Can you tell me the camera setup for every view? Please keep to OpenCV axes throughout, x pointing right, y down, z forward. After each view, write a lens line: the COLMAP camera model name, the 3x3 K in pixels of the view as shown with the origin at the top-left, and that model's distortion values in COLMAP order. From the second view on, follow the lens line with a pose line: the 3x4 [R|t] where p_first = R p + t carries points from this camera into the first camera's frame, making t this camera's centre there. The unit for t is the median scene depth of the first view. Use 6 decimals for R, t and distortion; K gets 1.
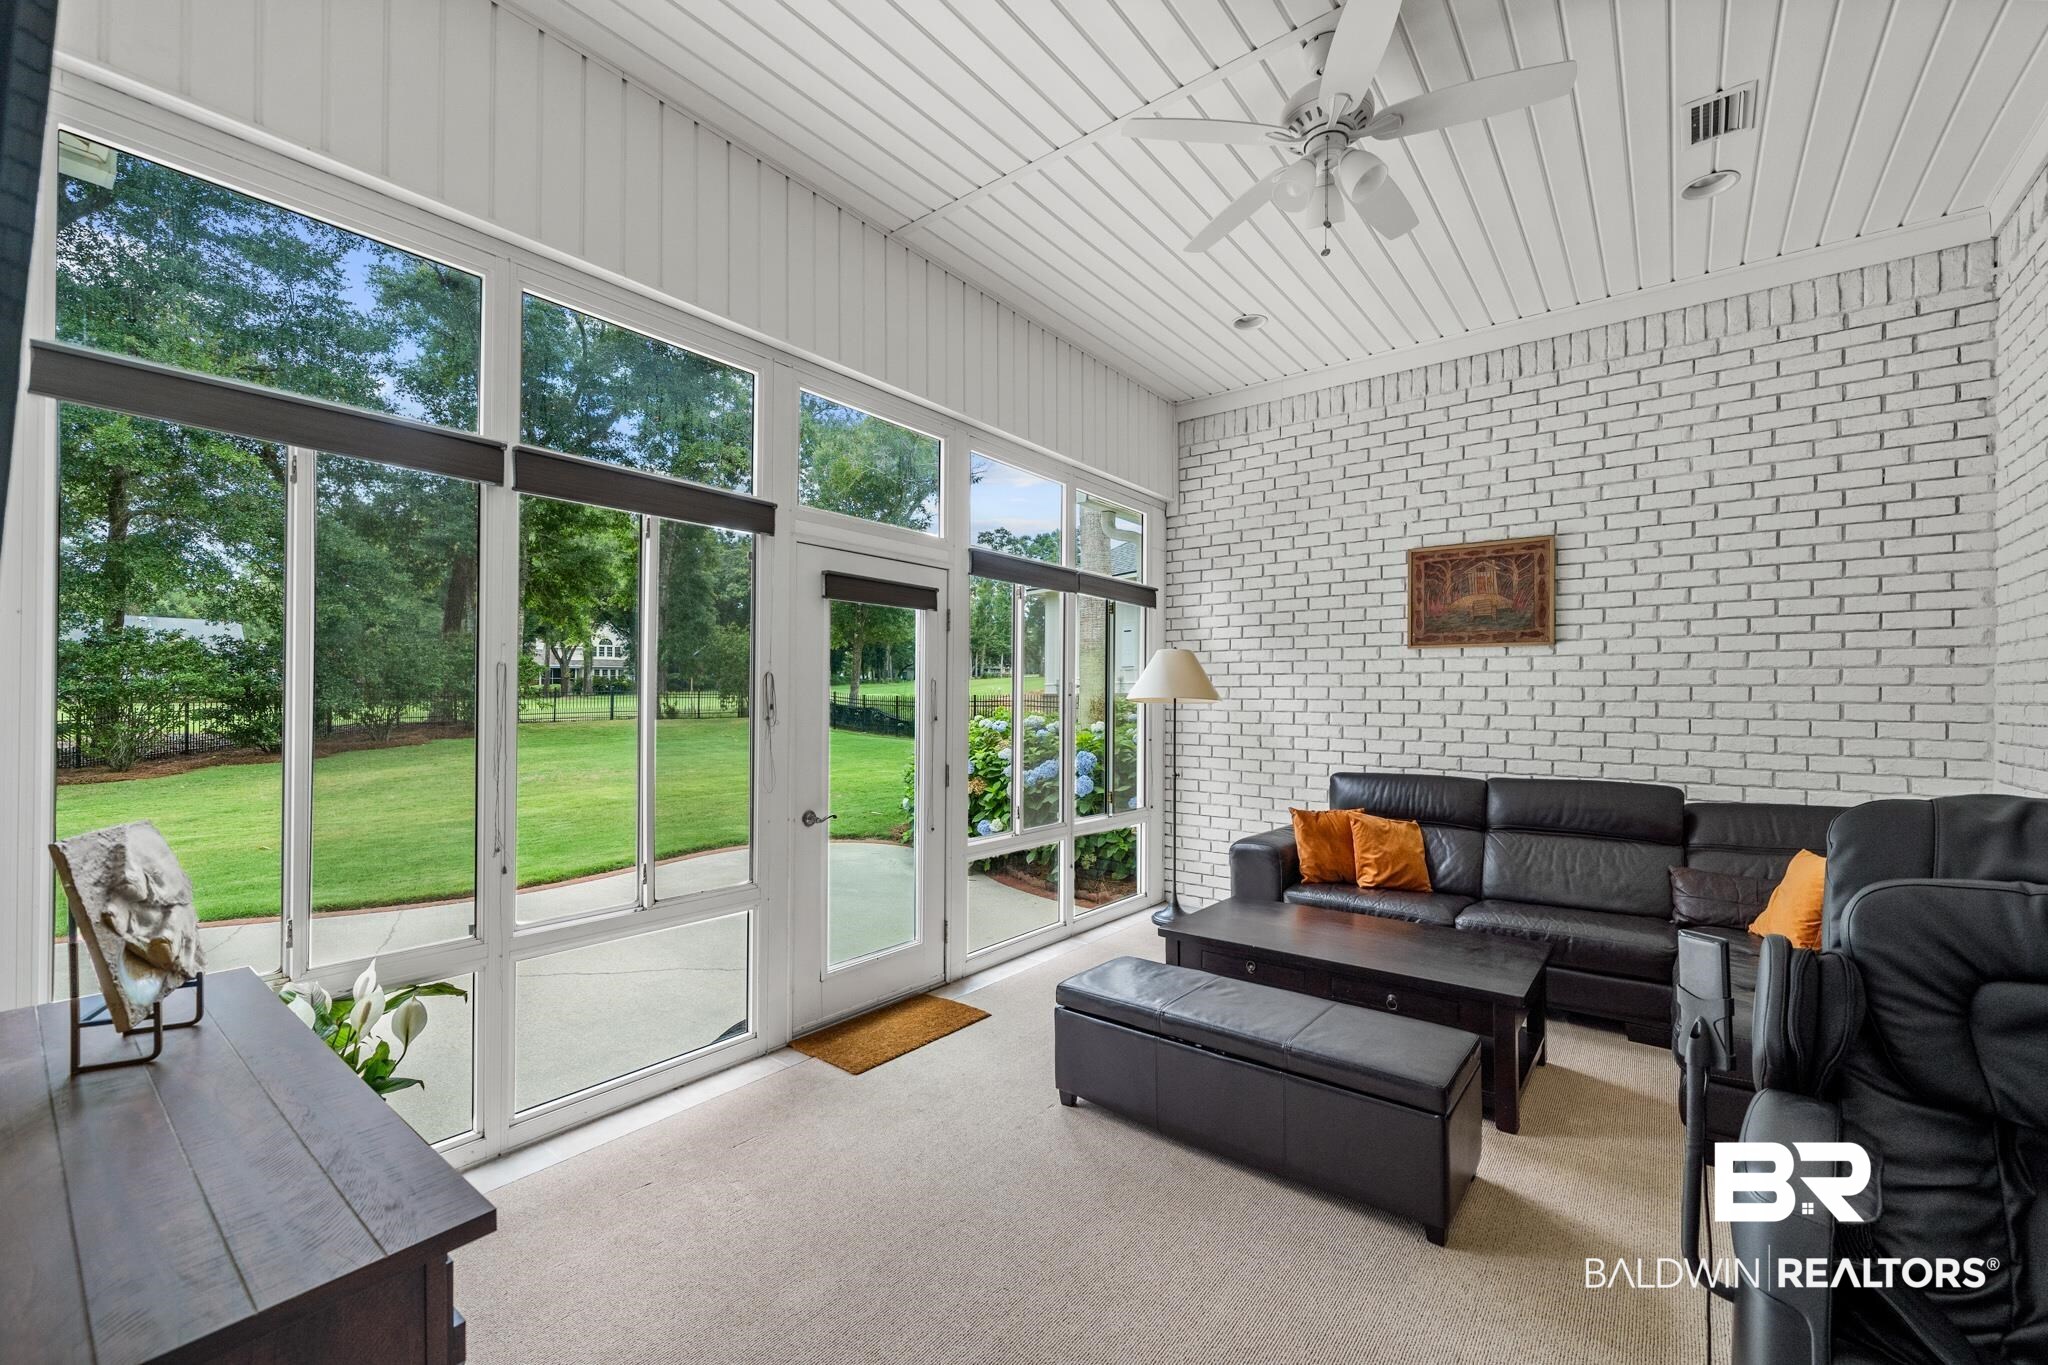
lens RADIAL K [[821.8, 0, 1018.6], [0, 821.8, 696.2], [0, 0, 1]] dist [-0.001677, -0.000113]
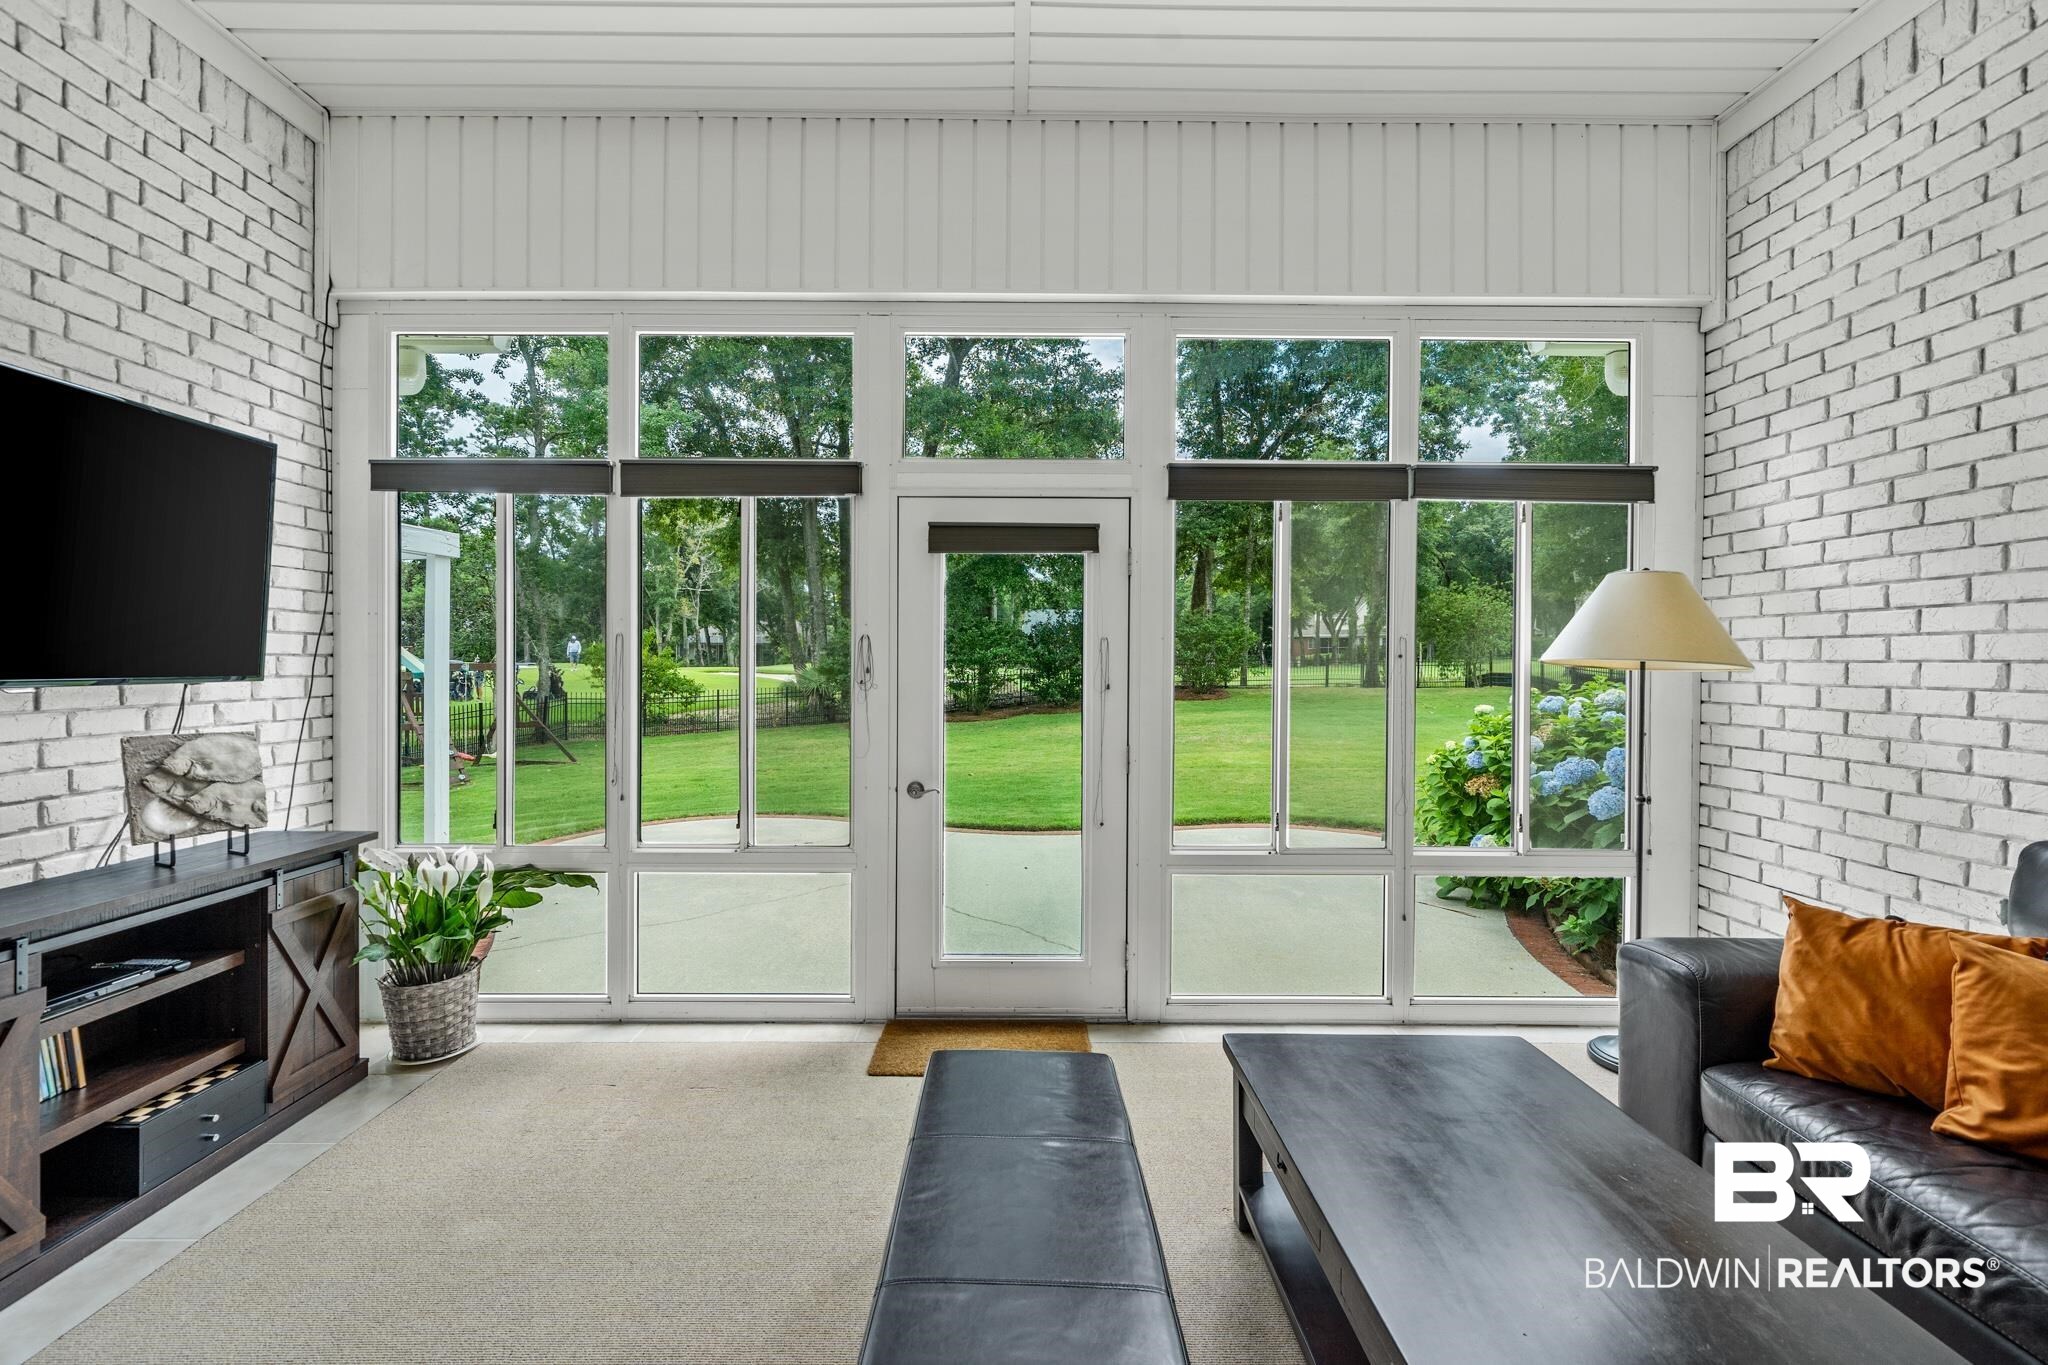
lens RADIAL K [[832.7, 0, 1022.7], [0, 832.7, 668.1], [0, 0, 1]] dist [0.000059, 0.000140]
pose [[0.628867, 0.000922, -0.777512, 0.331146], [0.002457, 0.999992, 0.003172, 0.004319], [0.777509, -0.003905, 0.628860, 0.294104]]
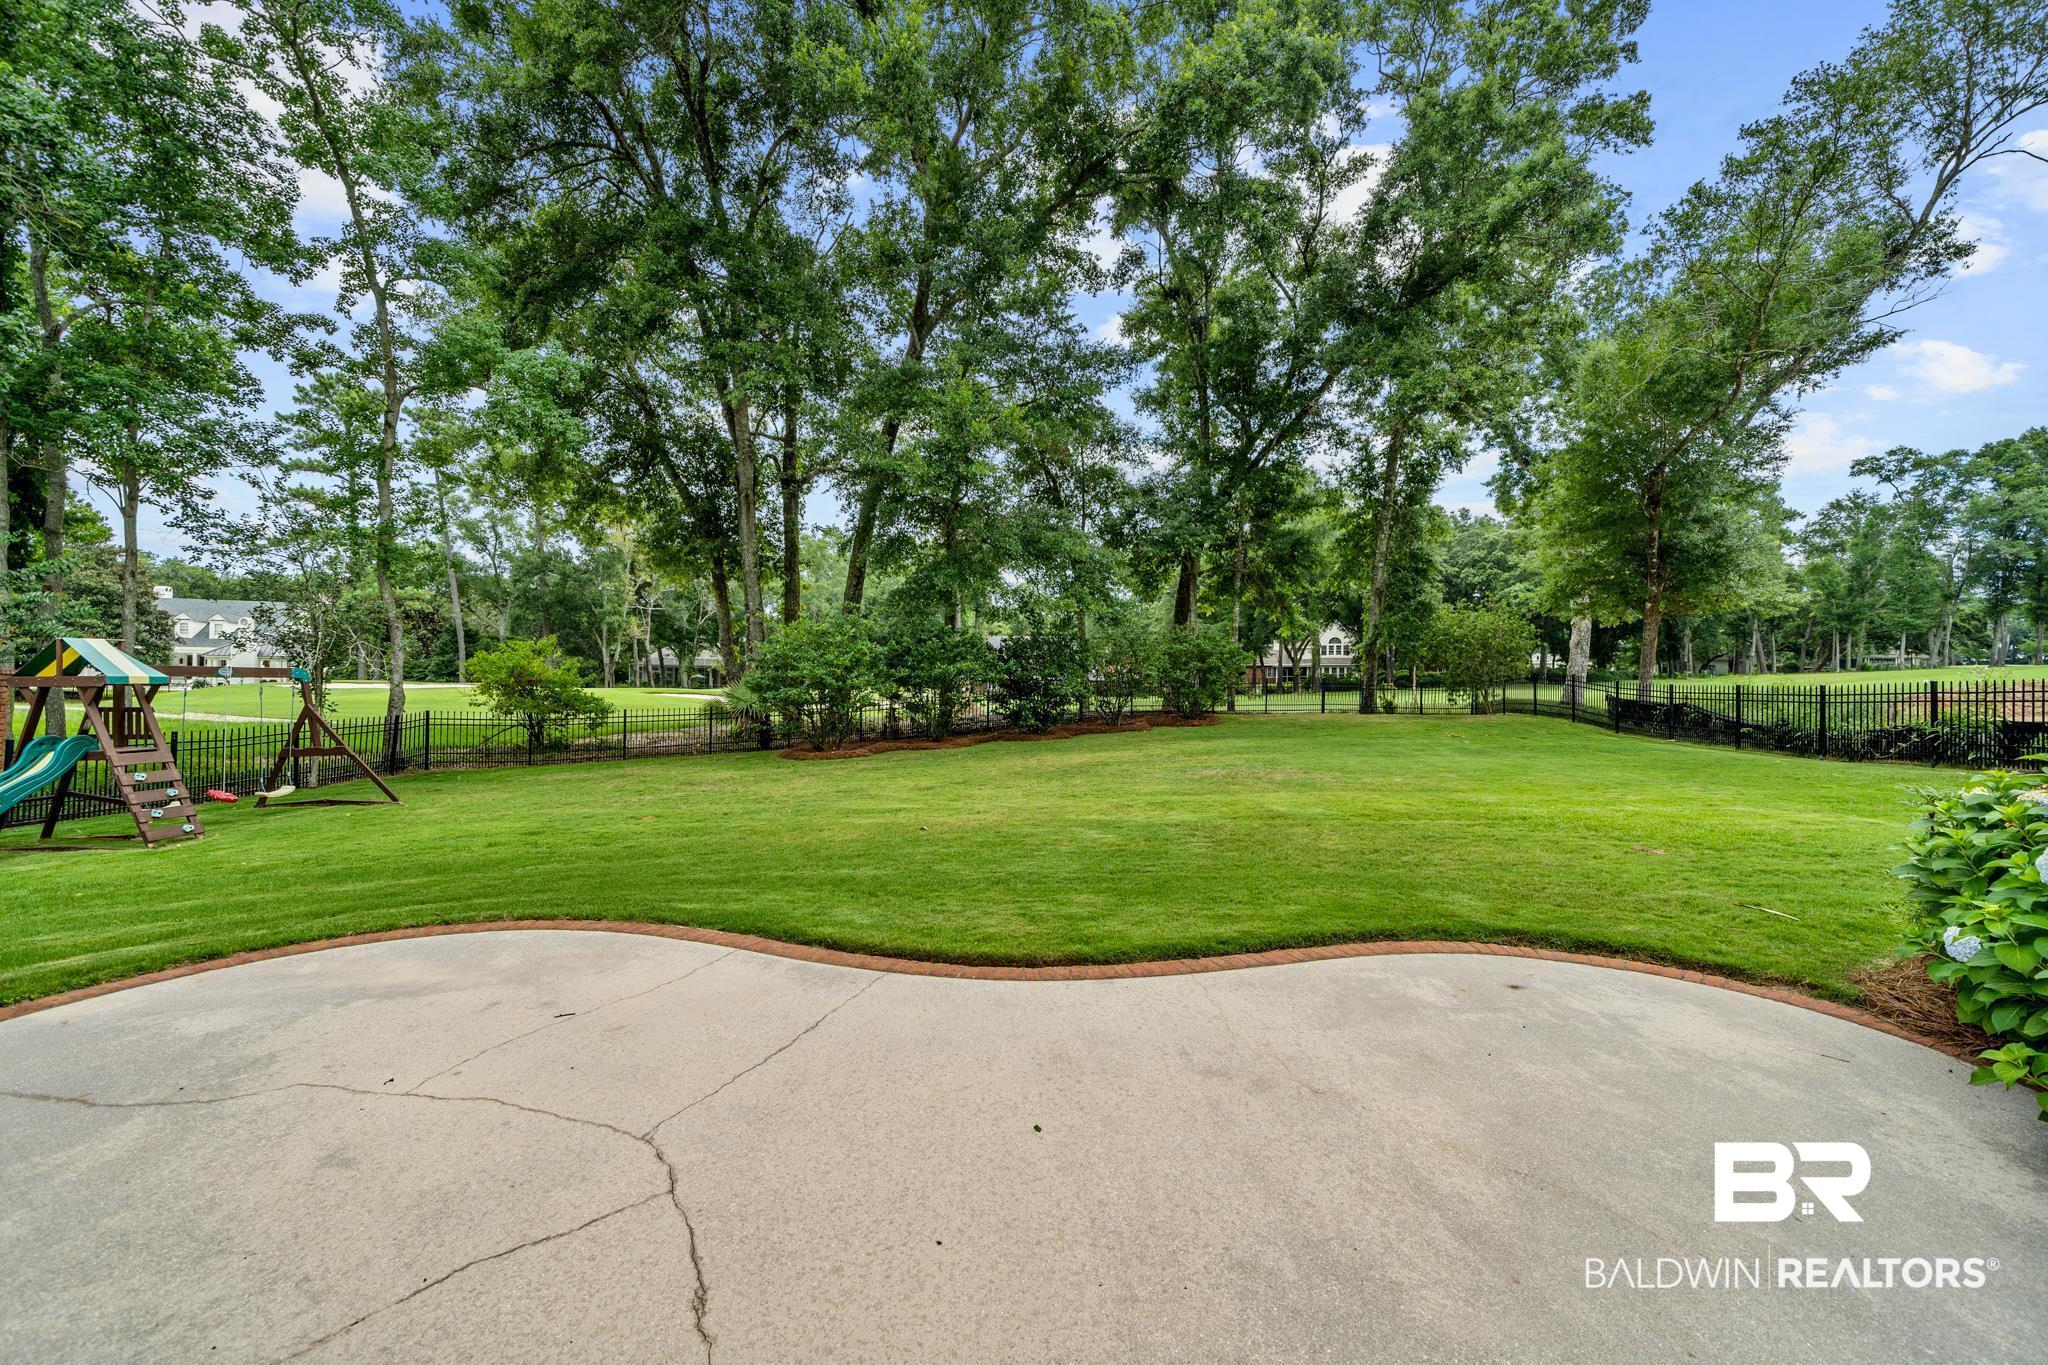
lens RADIAL K [[803.4, 0, 1024.0], [0, 803.4, 682.5], [0, 0, 1]] dist [0.000717, 0.000245]
pose [[0.666501, -0.005325, -0.745485, -0.215185], [-0.006800, 0.999889, -0.013221, 0.039747], [0.745473, 0.013881, 0.666391, 0.700926]]
